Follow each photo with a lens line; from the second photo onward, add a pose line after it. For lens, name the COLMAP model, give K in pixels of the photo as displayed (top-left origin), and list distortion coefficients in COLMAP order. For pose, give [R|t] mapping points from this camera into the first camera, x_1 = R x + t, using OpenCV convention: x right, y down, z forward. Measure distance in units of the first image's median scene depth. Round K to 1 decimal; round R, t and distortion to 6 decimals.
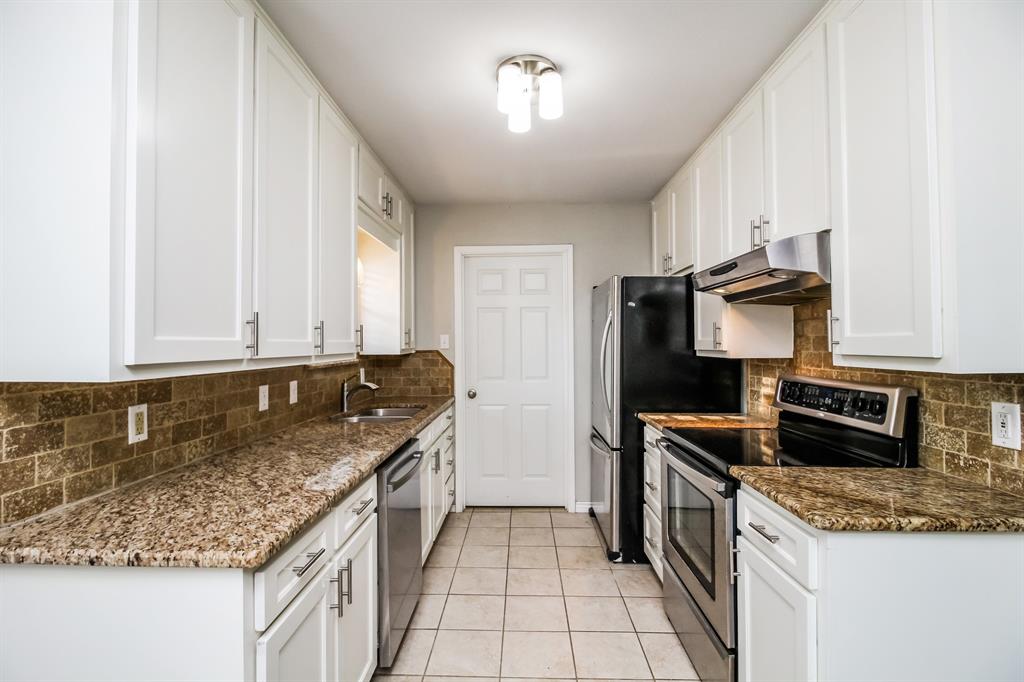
lens RADIAL K [[482.2, 0, 508.8], [0, 482.2, 342.1], [0, 0, 1]] dist [0.000525, -0.002357]
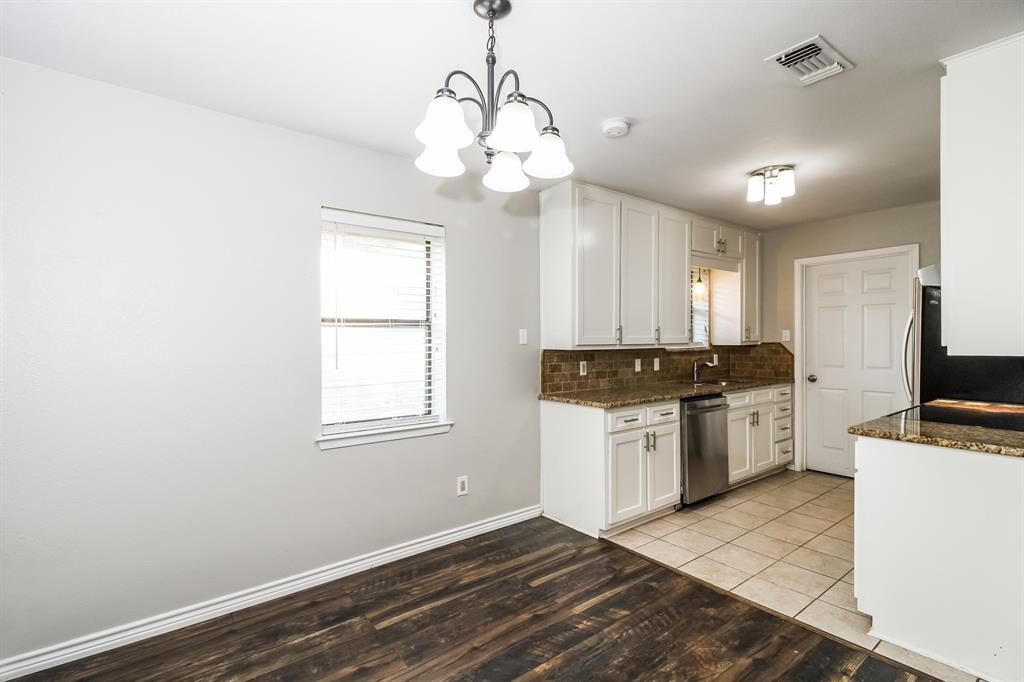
lens RADIAL K [[482.2, 0, 486.7], [0, 482.2, 342.9], [0, 0, 1]] dist [0.000525, -0.002357]
pose [[0.615068, 0.007602, -0.788437, 0.620461], [0.005570, 0.999887, 0.013986, -0.006107], [0.788454, -0.012994, 0.614956, -0.653564]]
